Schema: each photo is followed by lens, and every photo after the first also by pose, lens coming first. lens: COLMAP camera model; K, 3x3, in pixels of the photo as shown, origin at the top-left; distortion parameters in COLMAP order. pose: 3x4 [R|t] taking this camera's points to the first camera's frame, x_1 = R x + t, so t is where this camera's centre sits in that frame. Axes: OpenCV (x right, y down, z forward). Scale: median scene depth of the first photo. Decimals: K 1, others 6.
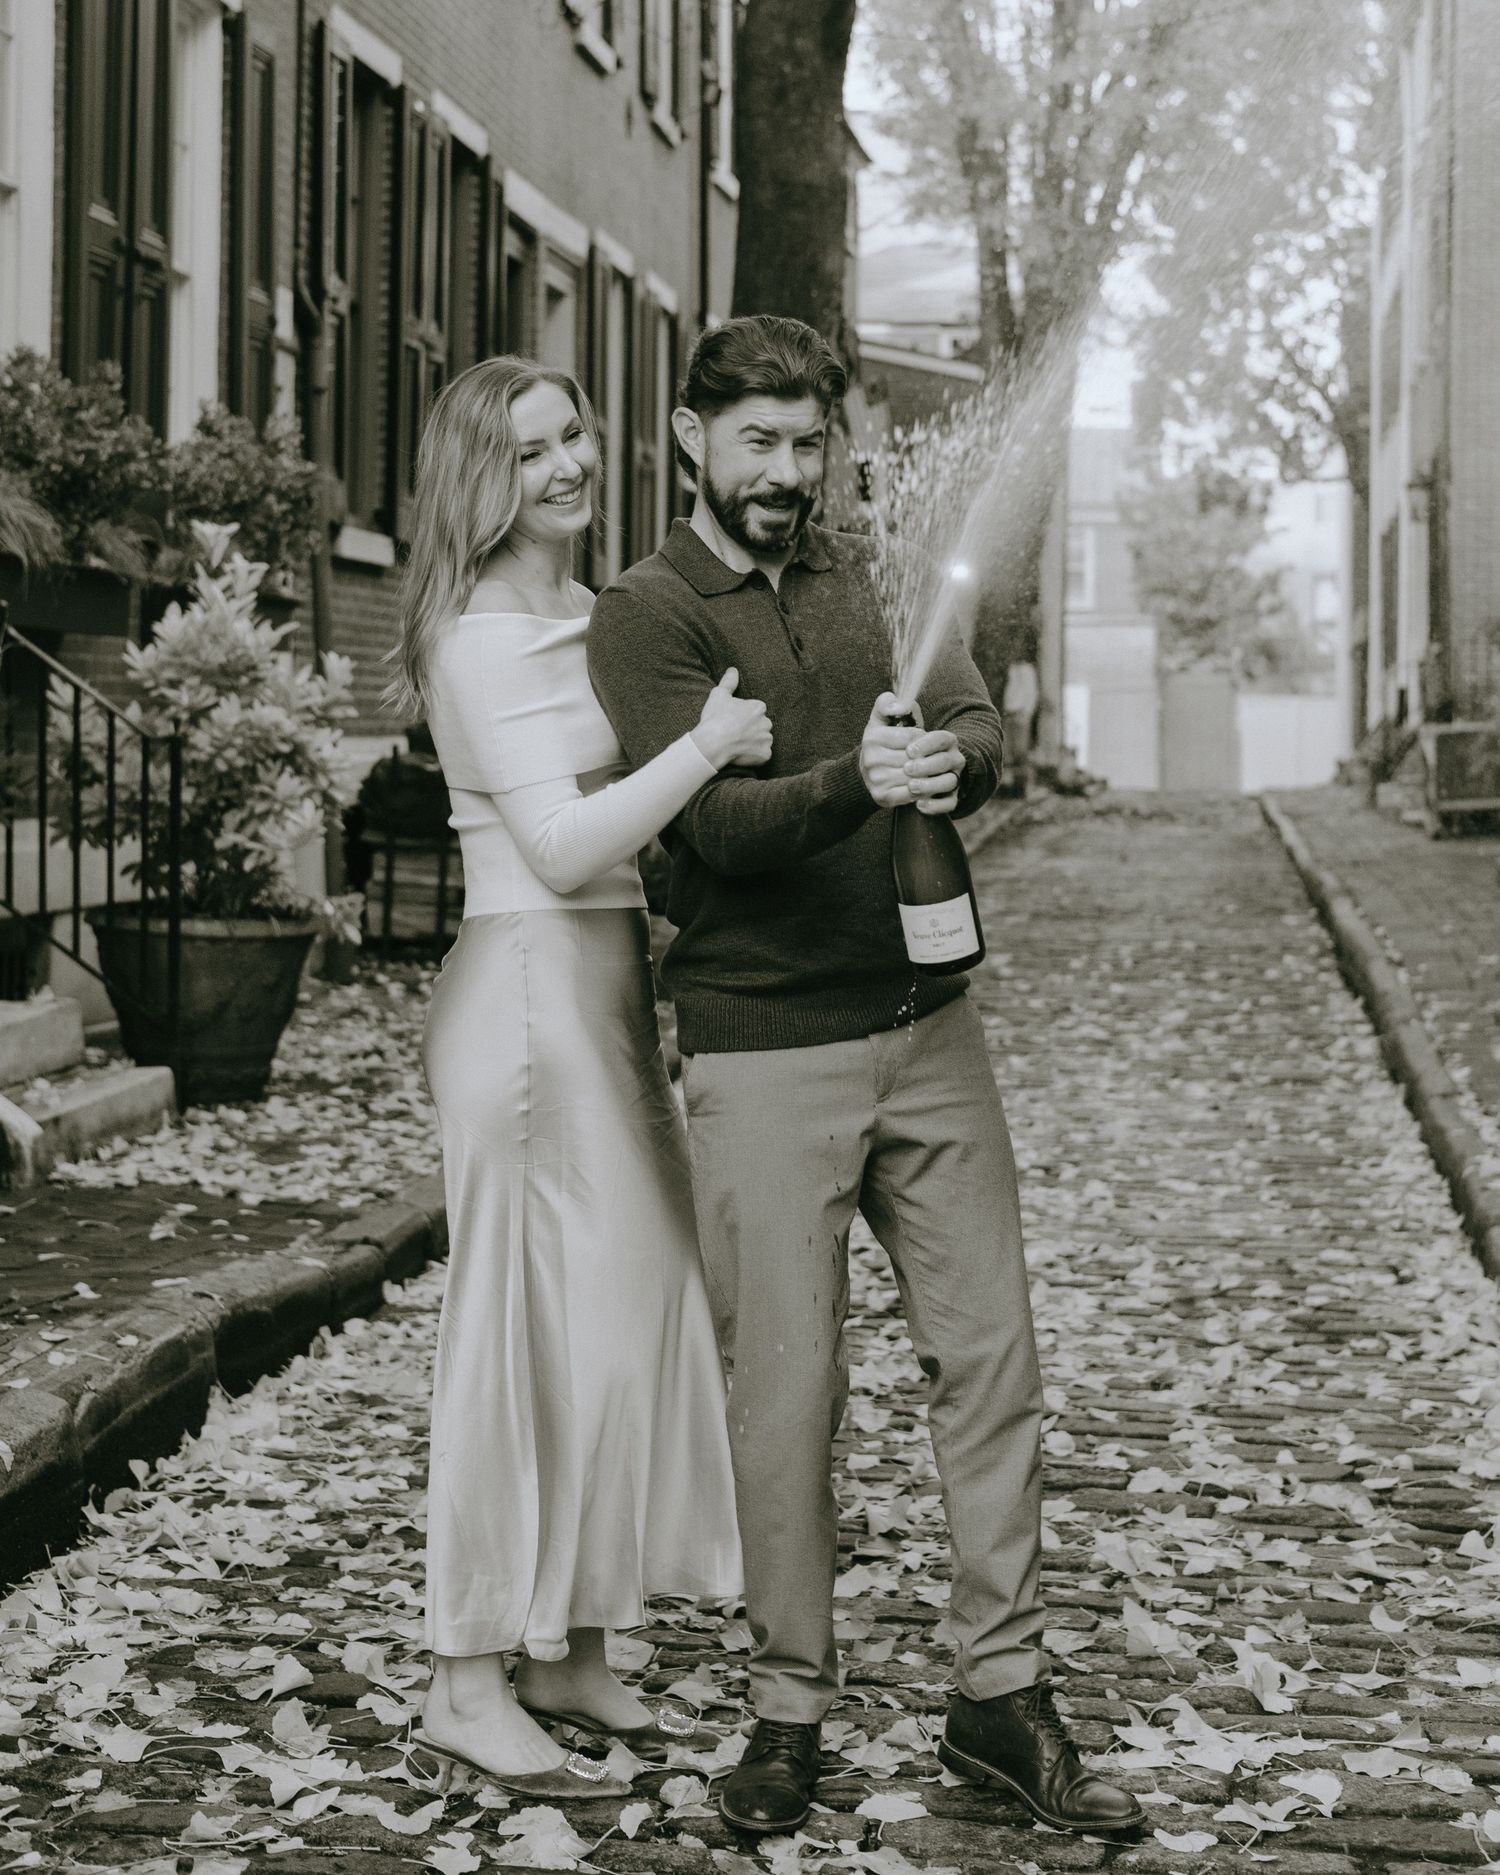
lens RADIAL K [[3810.5, 0, 760.2], [0, 3810.5, 701.4], [0, 0, 1]] dist [-0.005820, 0.058784]
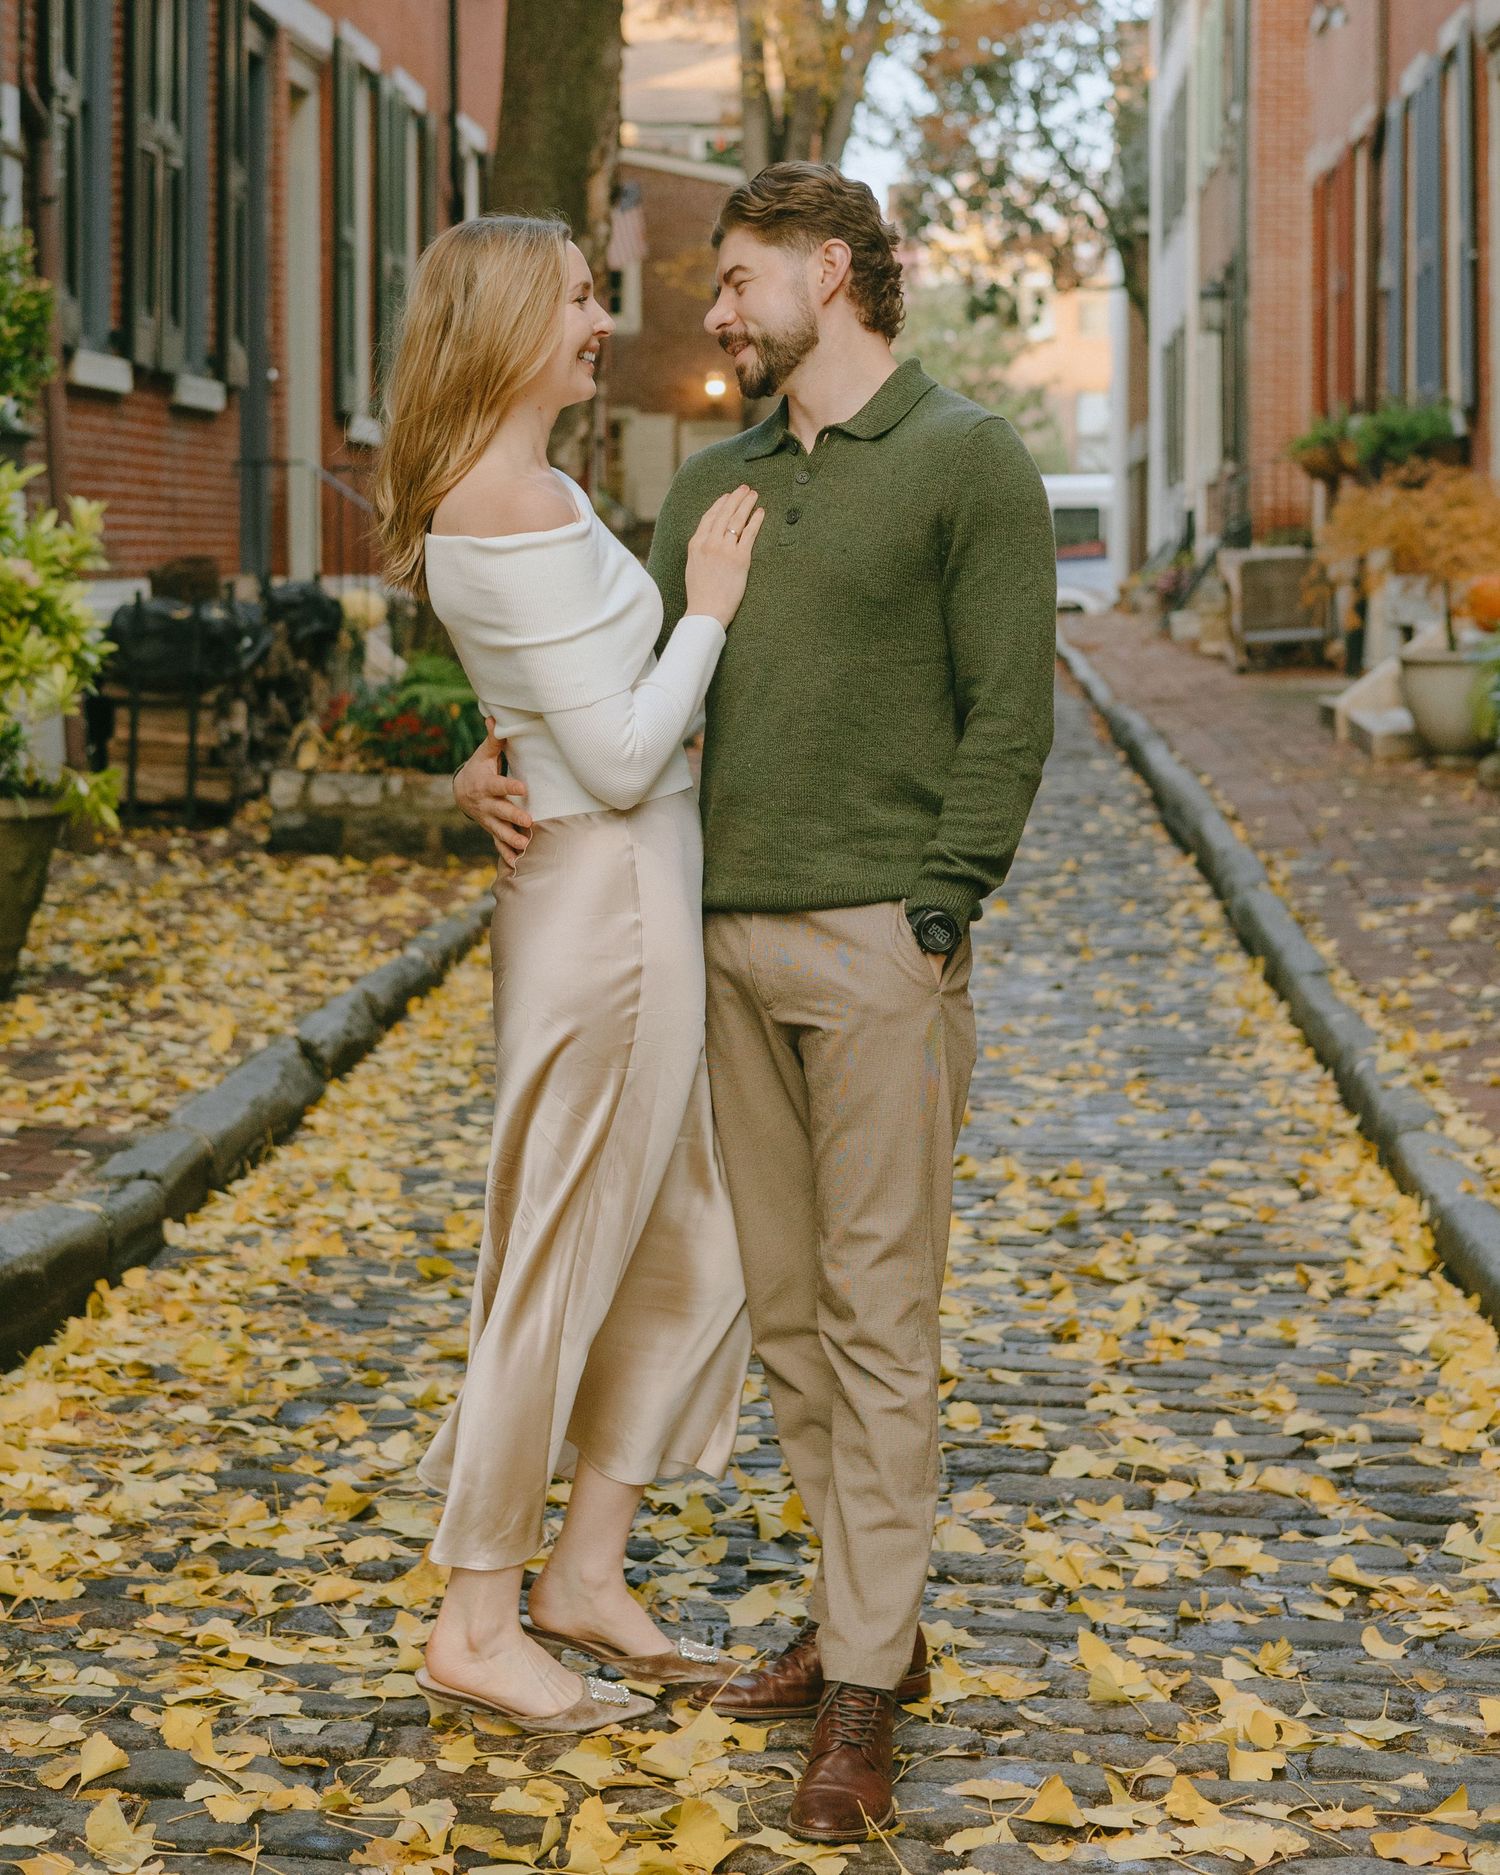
lens RADIAL K [[3987.5, 0, 667.6], [0, 3987.5, 719.5], [0, 0, 1]] dist [-0.013461, 0.135124]
pose [[0.999009, -0.010246, 0.043302, -0.025523], [0.008095, 0.998739, 0.049550, -0.009099], [-0.043755, -0.049150, 0.997833, 0.099729]]
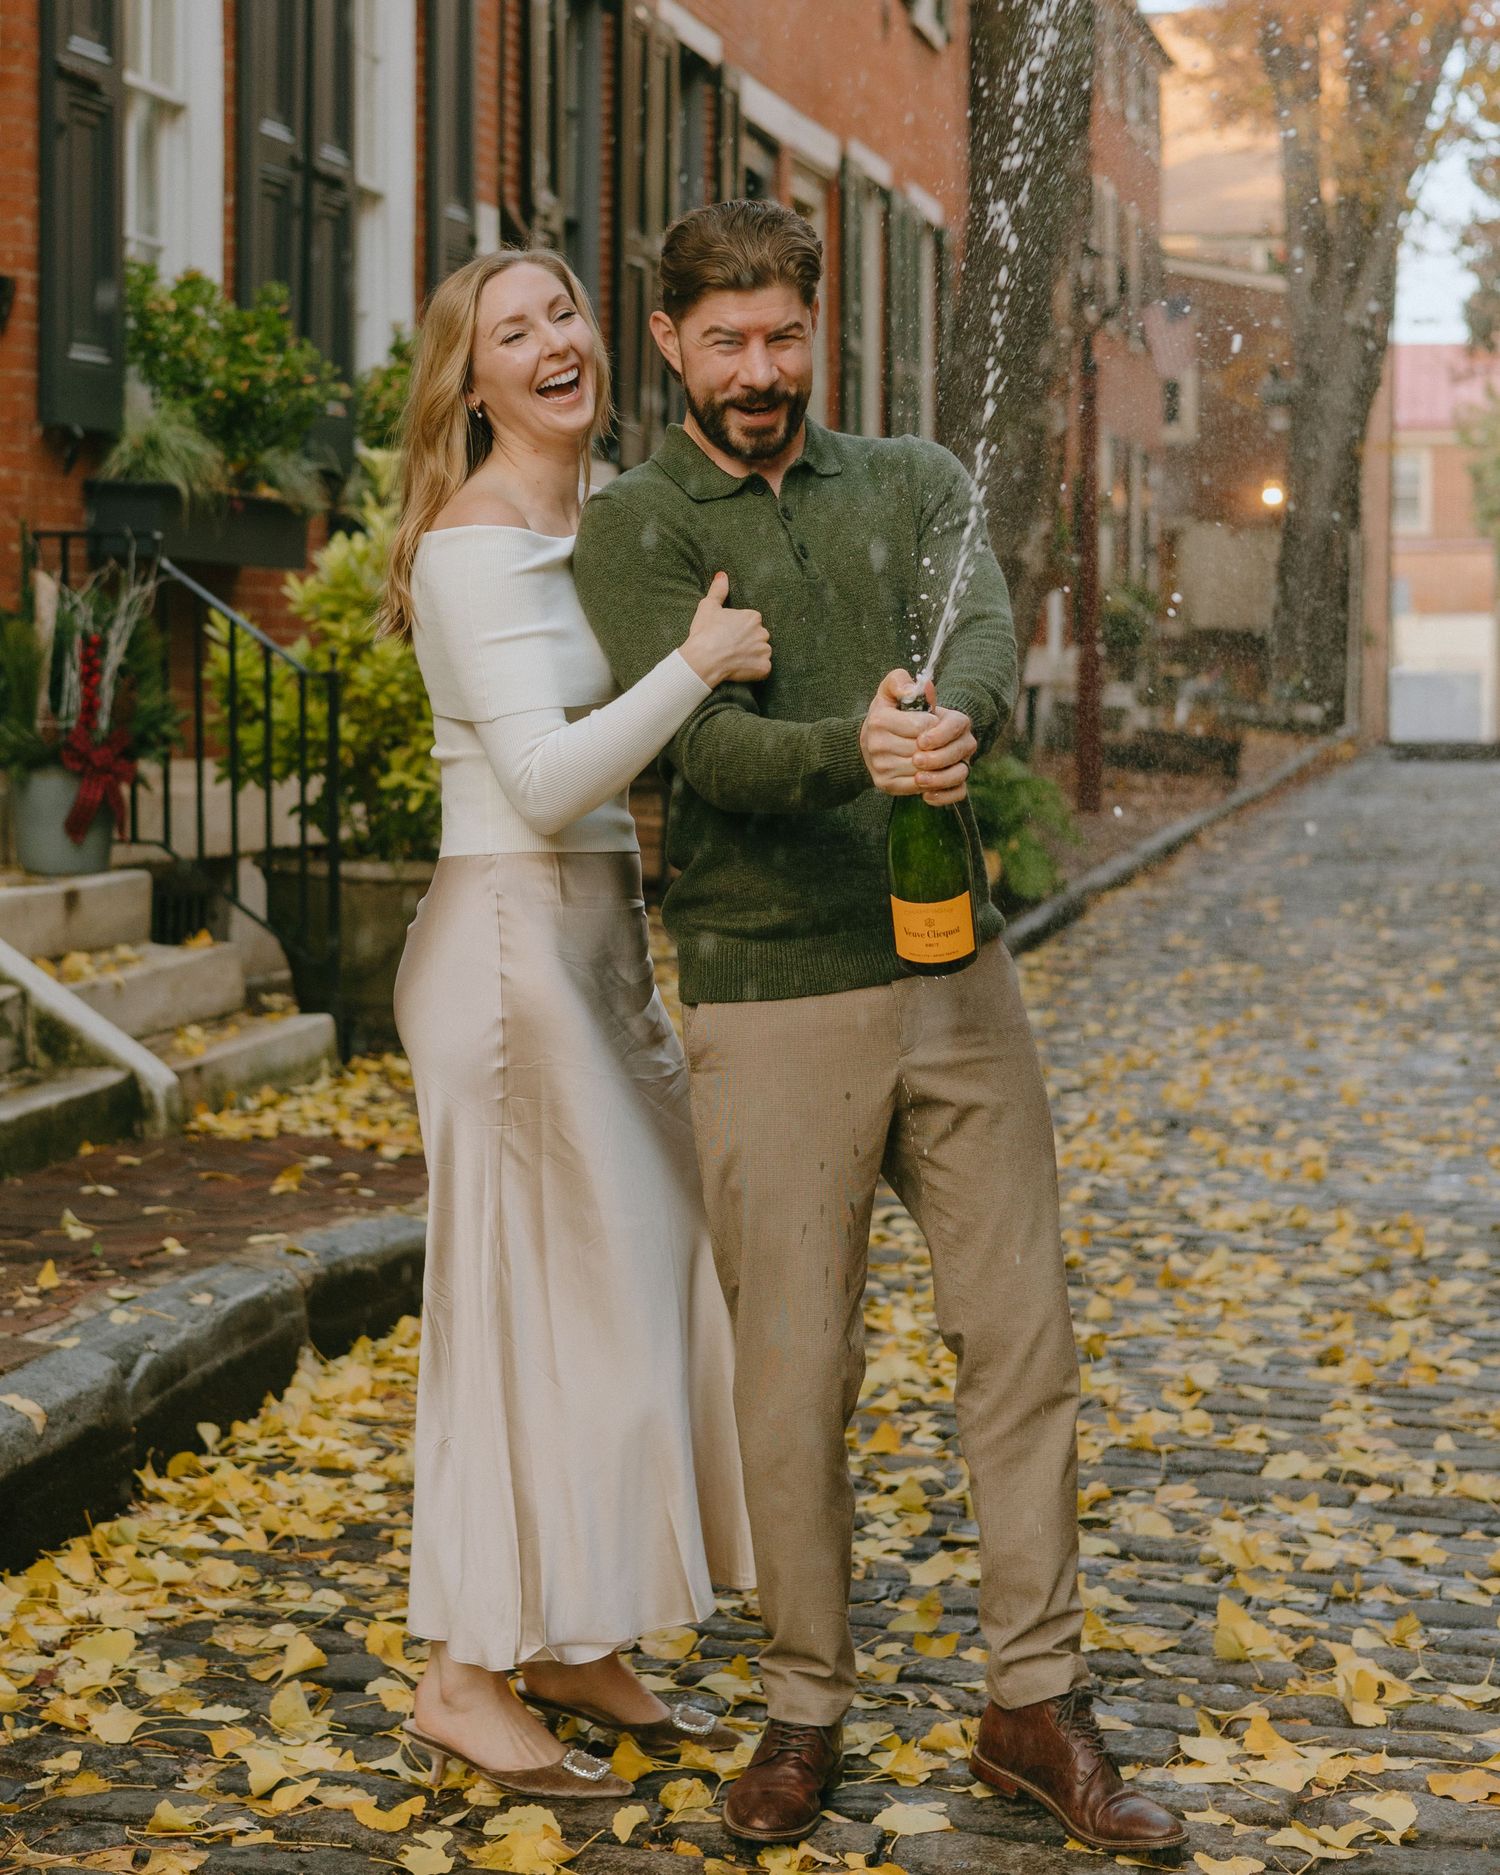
lens RADIAL K [[3921.9, 0, 517.2], [0, 3921.9, 809.4], [0, 0, 1]] dist [-0.015769, 0.073532]
pose [[0.989577, -0.003932, -0.143954, 0.050772], [0.010141, 0.999048, 0.042421, 0.003562], [0.143650, -0.043439, 0.988675, 0.039636]]
